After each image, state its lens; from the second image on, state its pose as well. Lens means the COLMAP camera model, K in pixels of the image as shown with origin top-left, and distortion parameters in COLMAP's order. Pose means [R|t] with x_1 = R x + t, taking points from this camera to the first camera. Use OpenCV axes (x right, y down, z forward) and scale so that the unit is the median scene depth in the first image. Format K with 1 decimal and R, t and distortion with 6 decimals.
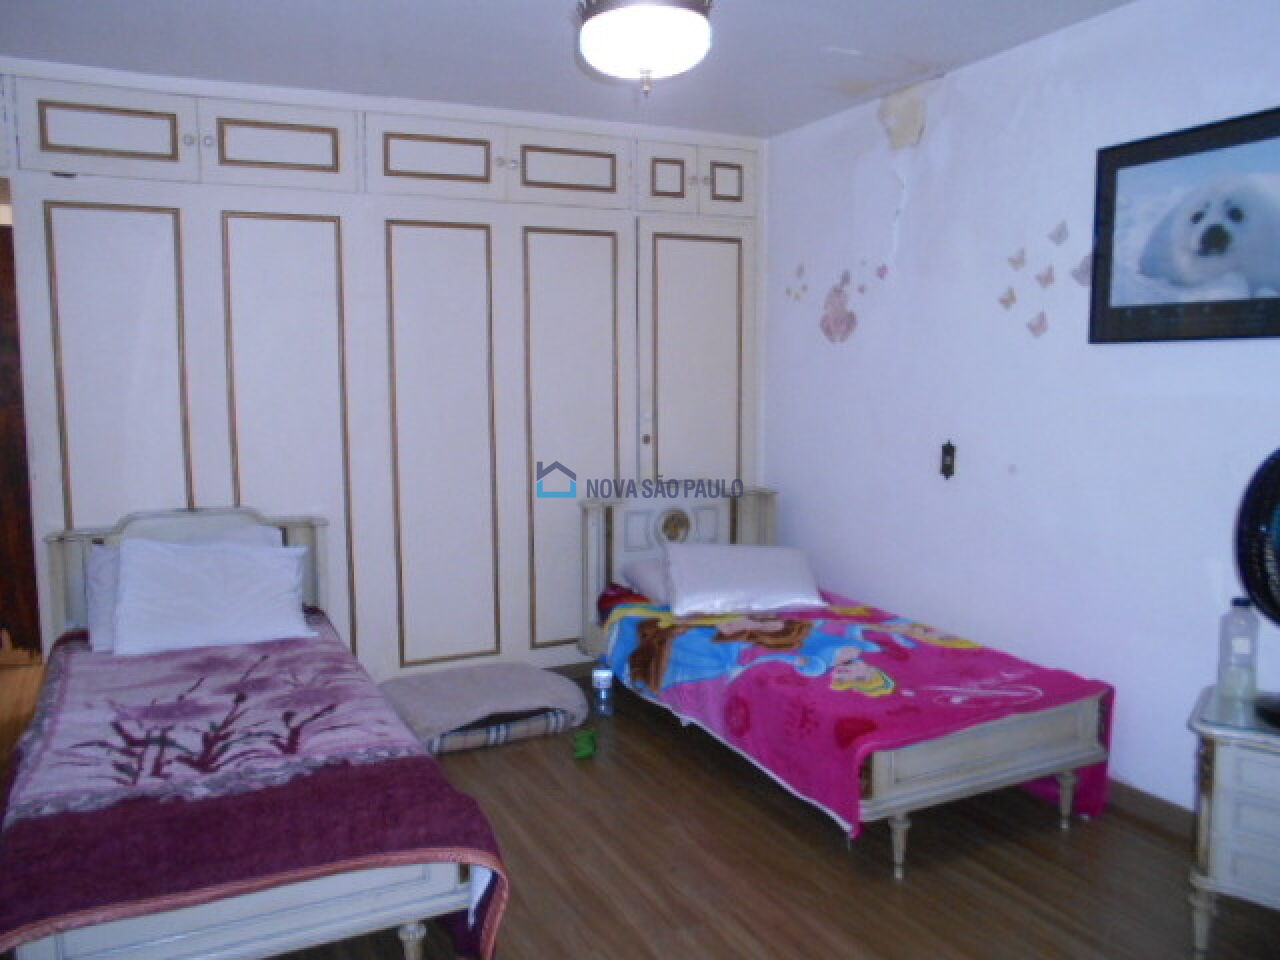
lens RADIAL K [[1012.0, 0, 640.0], [0, 1012.0, 480.0], [0, 0, 1]] dist [0.001568, 0.002069]
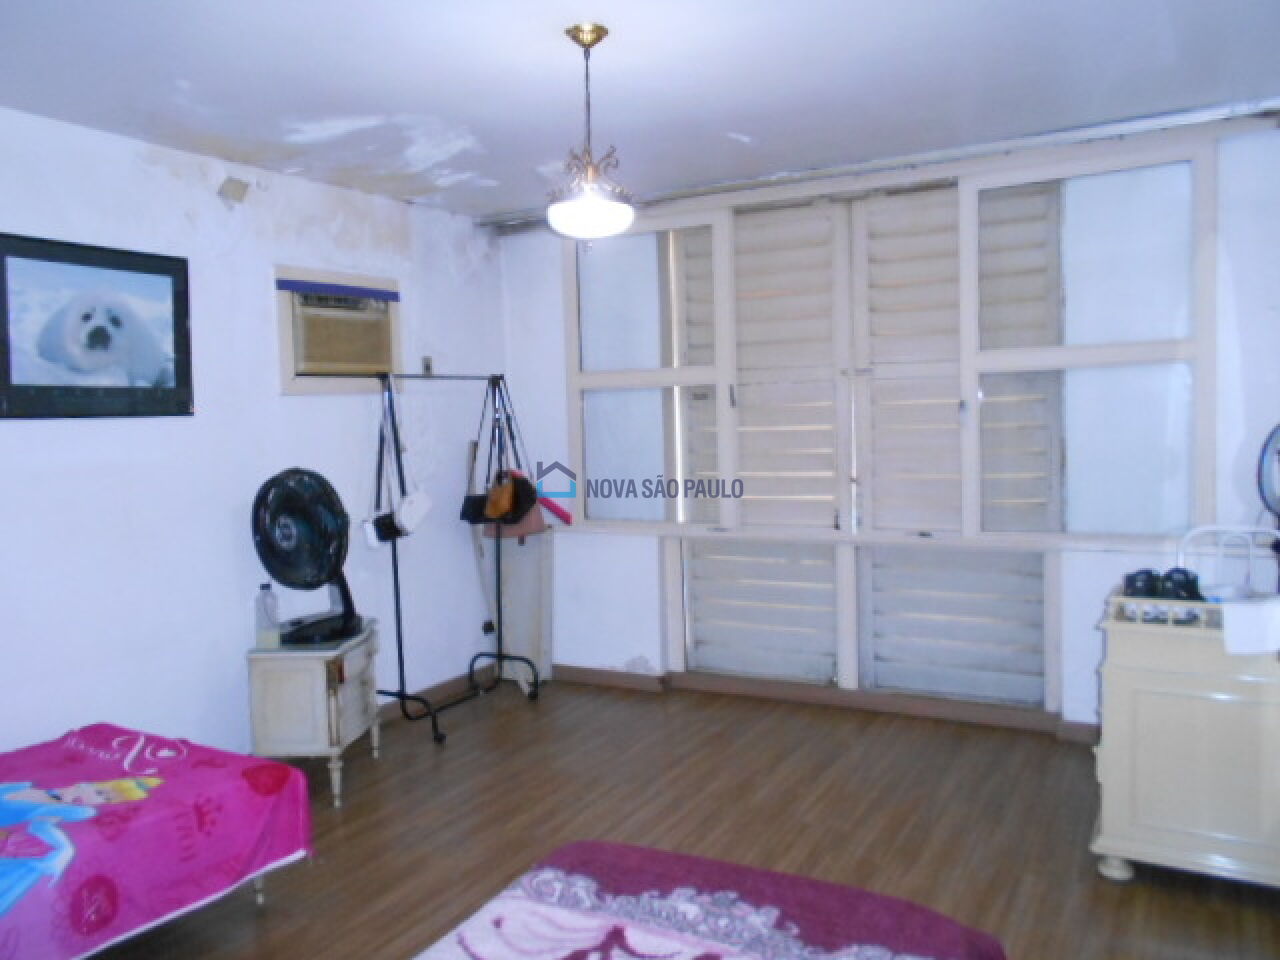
lens RADIAL K [[1012.0, 0, 640.0], [0, 1012.0, 480.0], [0, 0, 1]] dist [0.001568, 0.002069]
pose [[-0.570255, -0.026492, 0.821041, -0.829833], [0.126060, 0.984819, 0.119331, -0.126803], [-0.811738, 0.171549, -0.558259, 1.164014]]
